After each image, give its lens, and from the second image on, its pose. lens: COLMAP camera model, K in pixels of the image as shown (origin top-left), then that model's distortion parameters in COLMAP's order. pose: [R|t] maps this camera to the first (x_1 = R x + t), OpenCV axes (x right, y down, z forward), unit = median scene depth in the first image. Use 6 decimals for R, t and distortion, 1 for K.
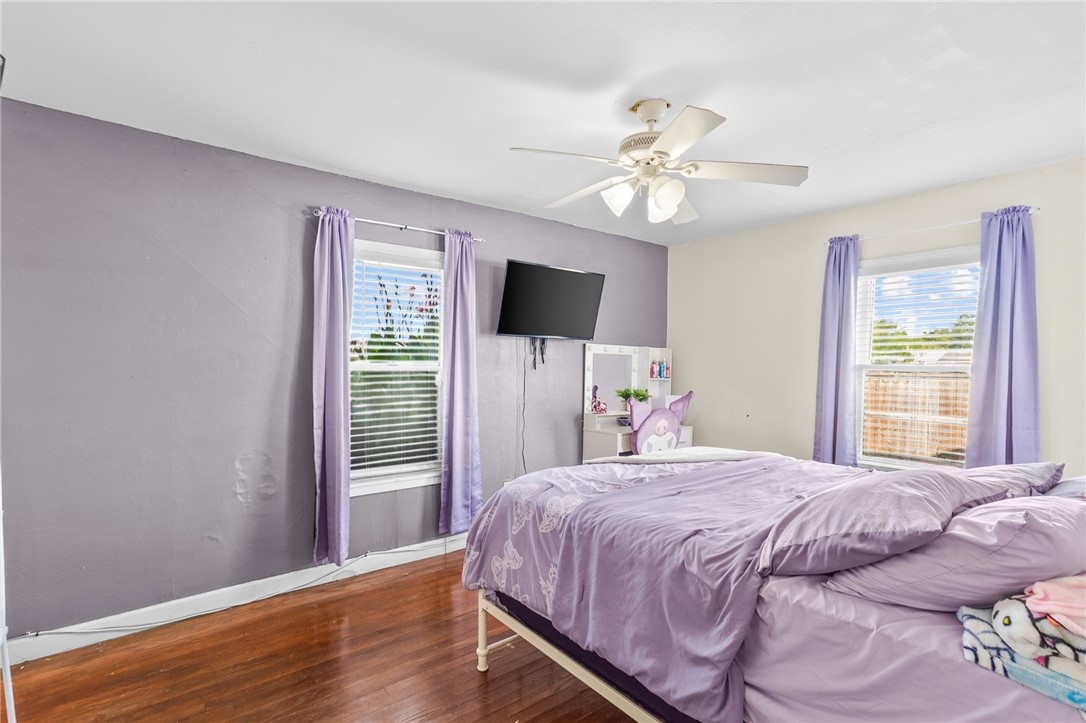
lens RADIAL K [[502.8, 0, 536.4], [0, 502.8, 358.1], [0, 0, 1]] dist [0.017534, -0.000691]
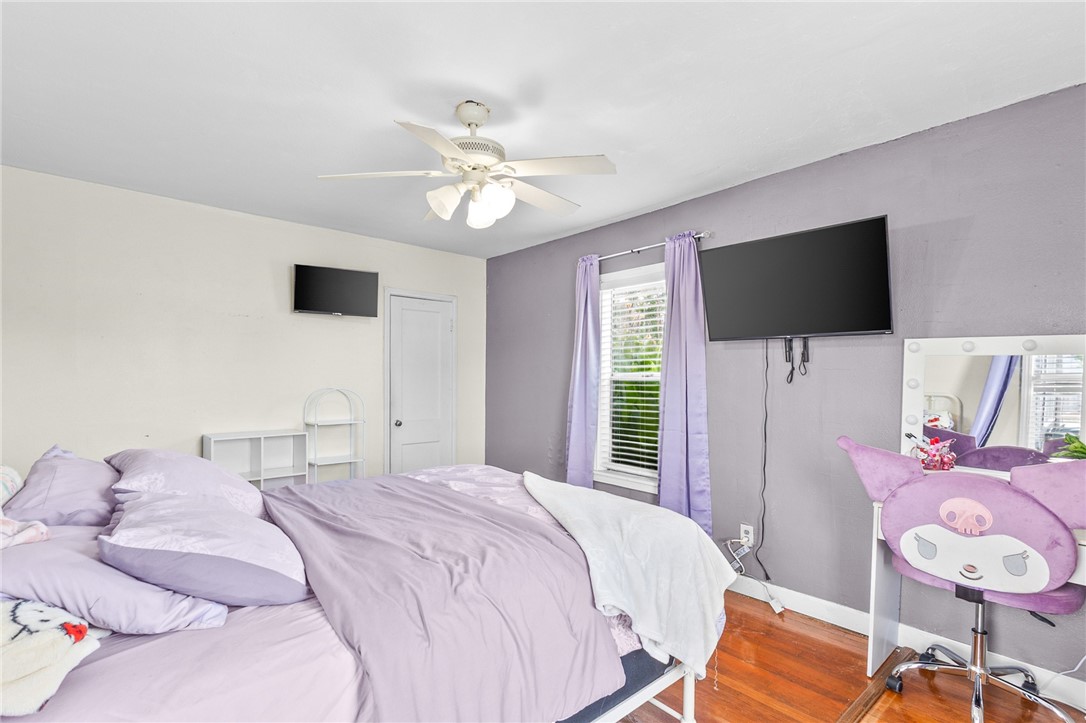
lens RADIAL K [[502.8, 0, 536.4], [0, 502.8, 358.1], [0, 0, 1]] dist [0.017534, -0.000691]
pose [[0.074685, -0.038511, -0.996463, 0.781667], [0.000628, 0.999256, -0.038572, 0.016992], [0.997207, 0.002255, 0.074653, 0.676561]]
